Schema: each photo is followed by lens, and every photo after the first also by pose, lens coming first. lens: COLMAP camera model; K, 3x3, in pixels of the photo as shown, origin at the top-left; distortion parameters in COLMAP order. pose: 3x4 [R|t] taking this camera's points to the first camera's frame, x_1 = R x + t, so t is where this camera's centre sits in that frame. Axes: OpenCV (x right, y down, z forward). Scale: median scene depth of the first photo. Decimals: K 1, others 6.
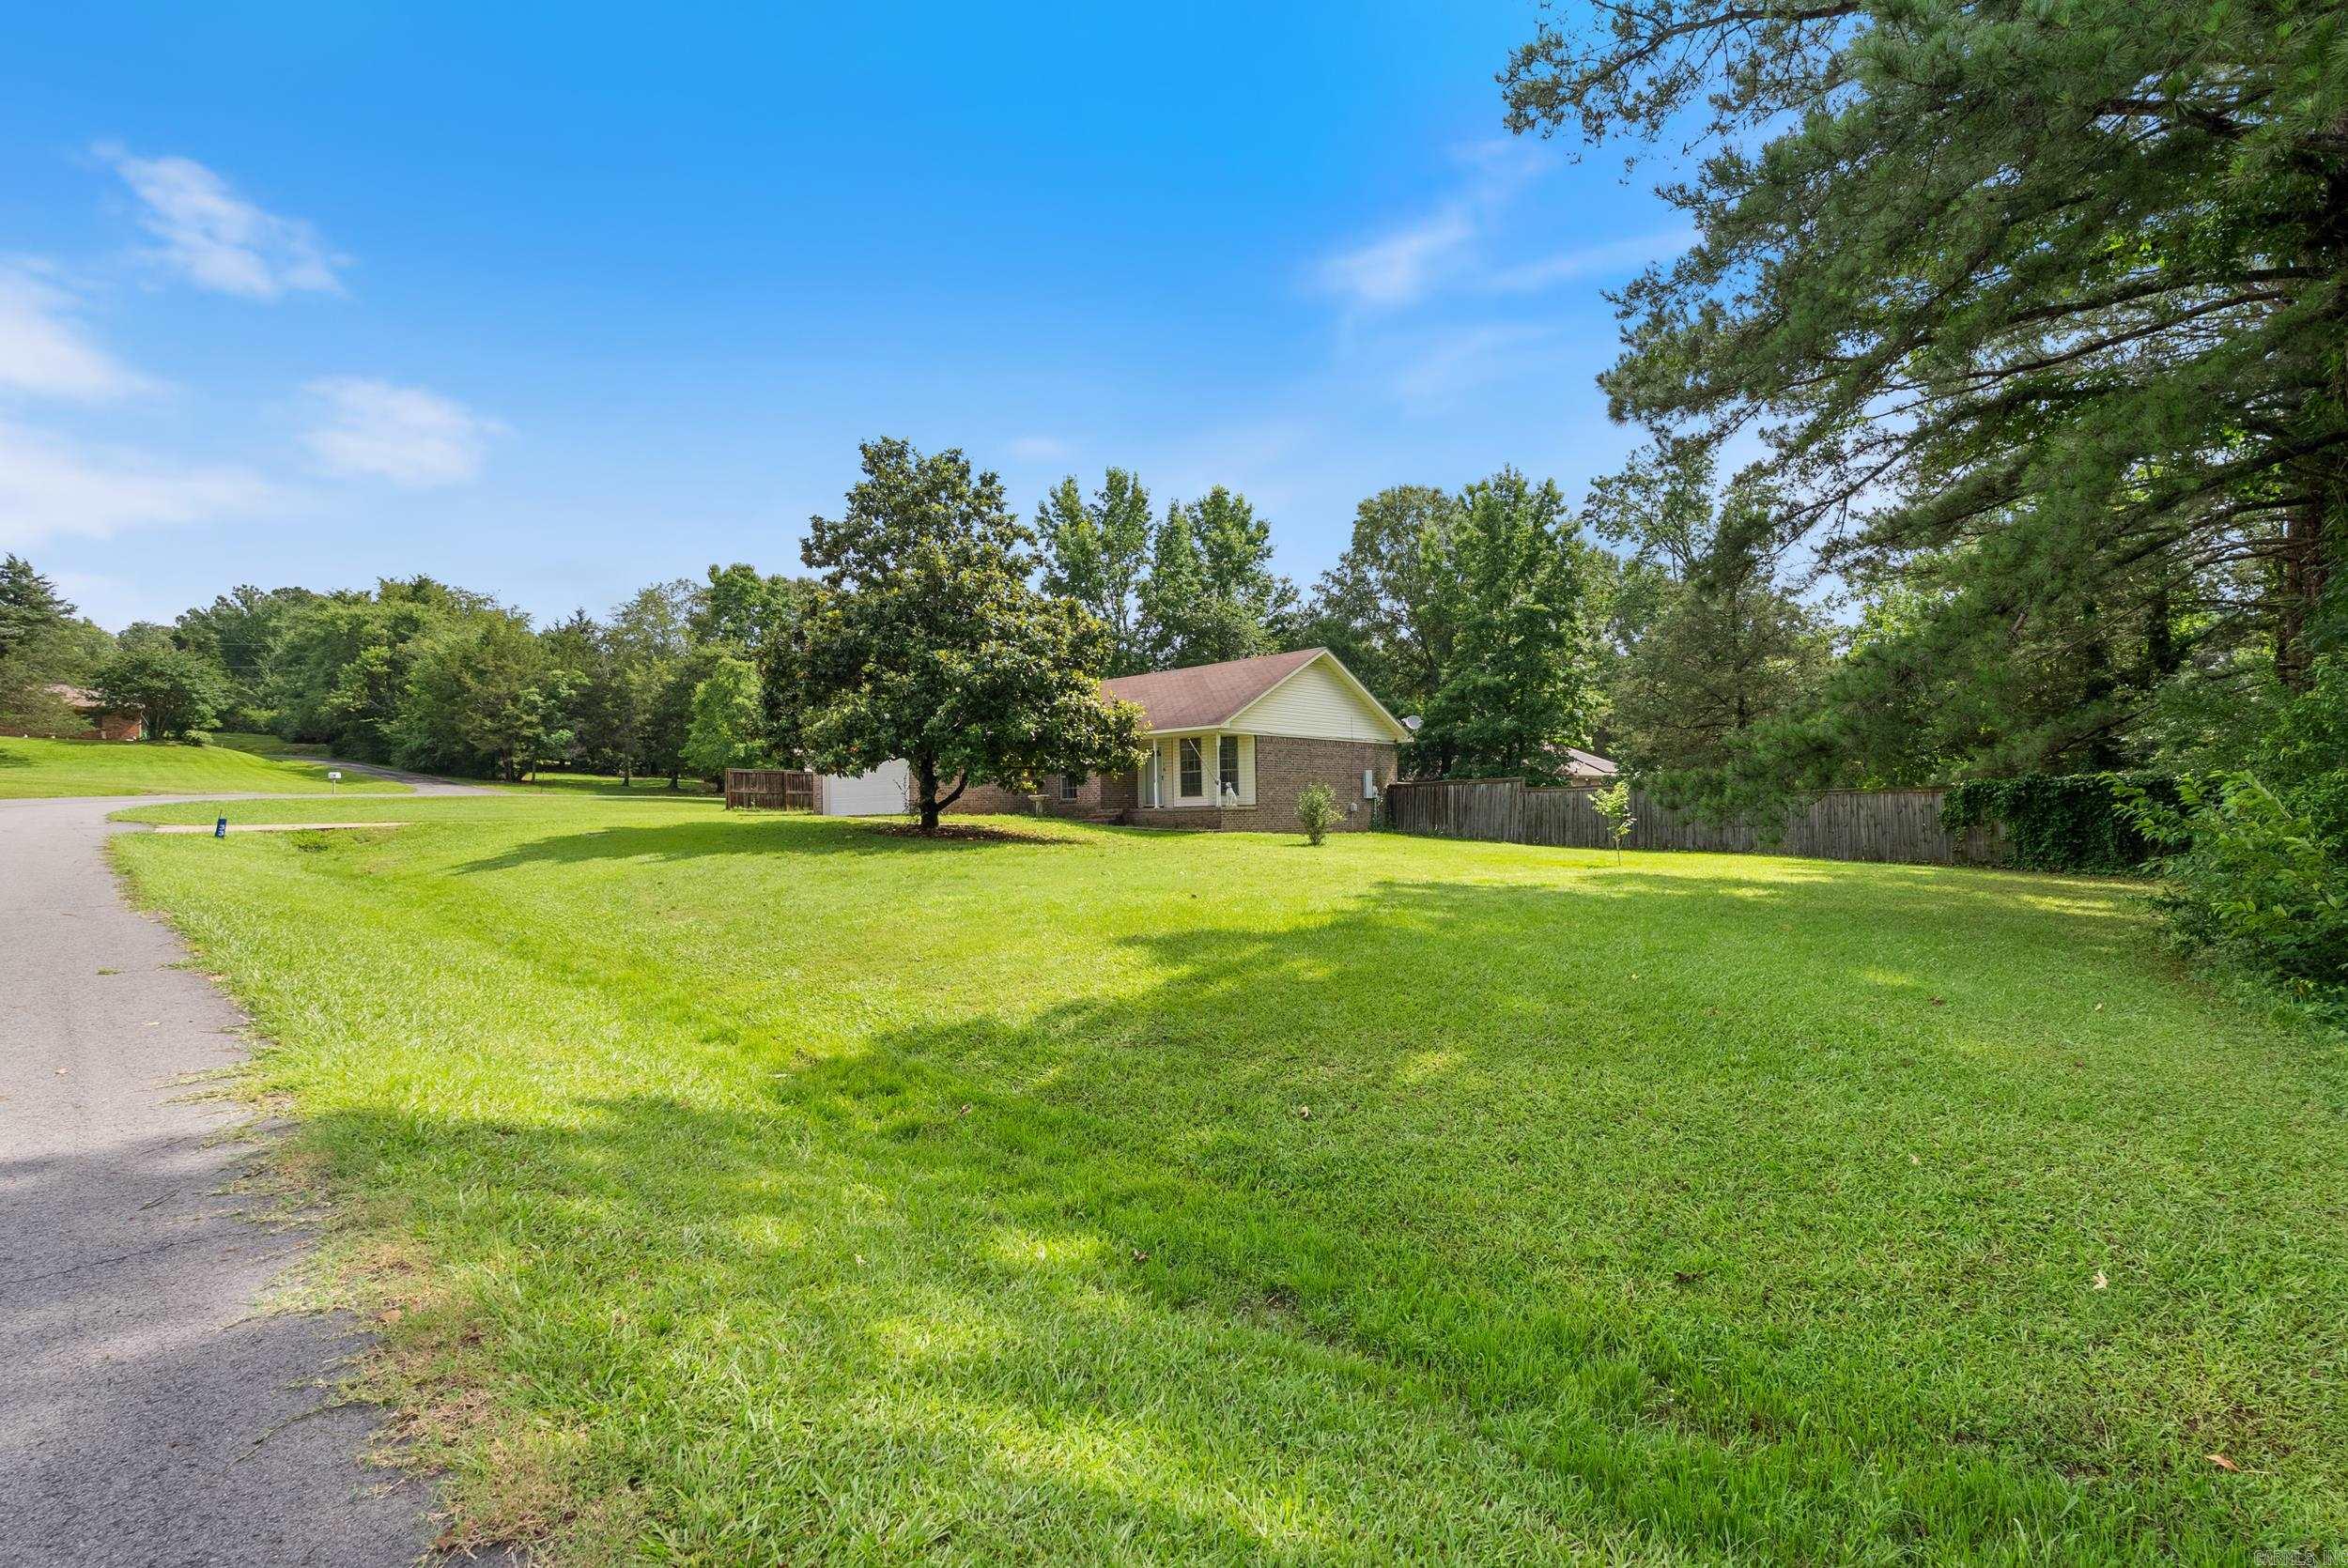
lens RADIAL K [[1040.8, 0, 1174.5], [0, 1040.8, 790.0], [0, 0, 1]] dist [-0.008908, 0.001975]
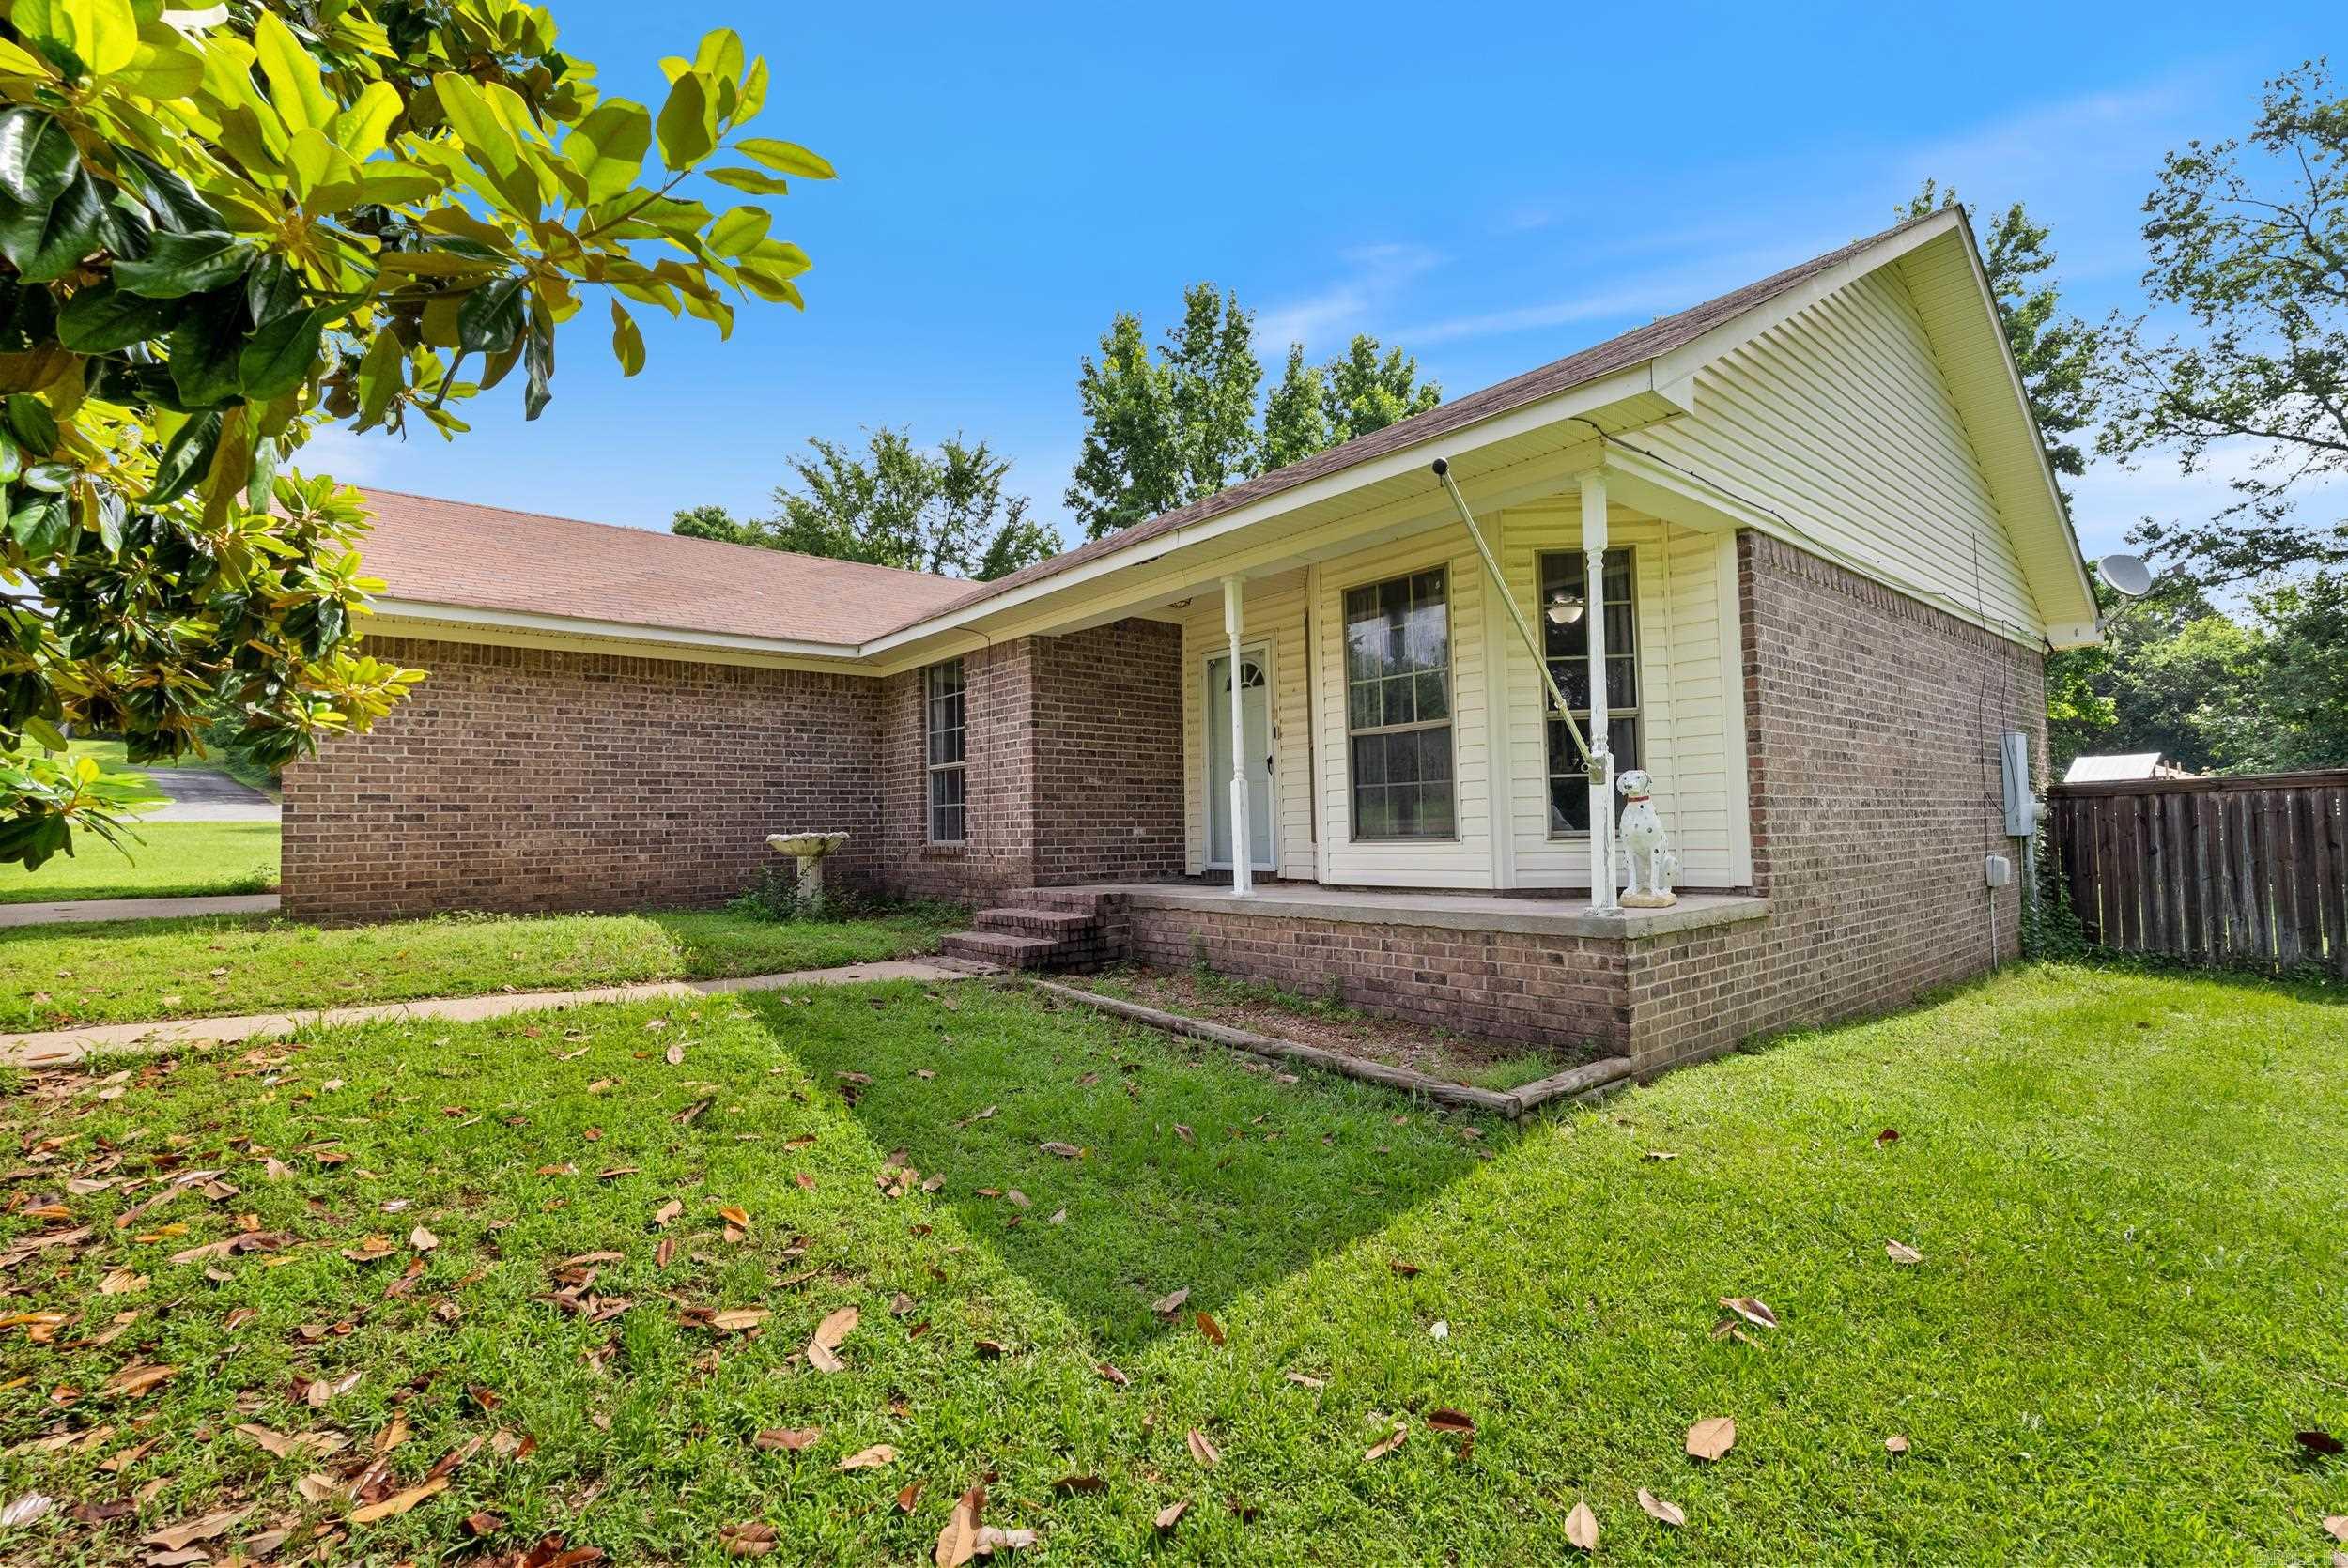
lens RADIAL K [[1040.8, 0, 1180.8], [0, 1040.8, 784.5], [0, 0, 1]] dist [-0.008908, 0.001975]
pose [[0.993984, -0.009825, -0.109087, -0.002575], [0.007803, 0.999790, -0.018945, -0.000651], [0.109250, 0.017980, 0.993852, 0.391549]]
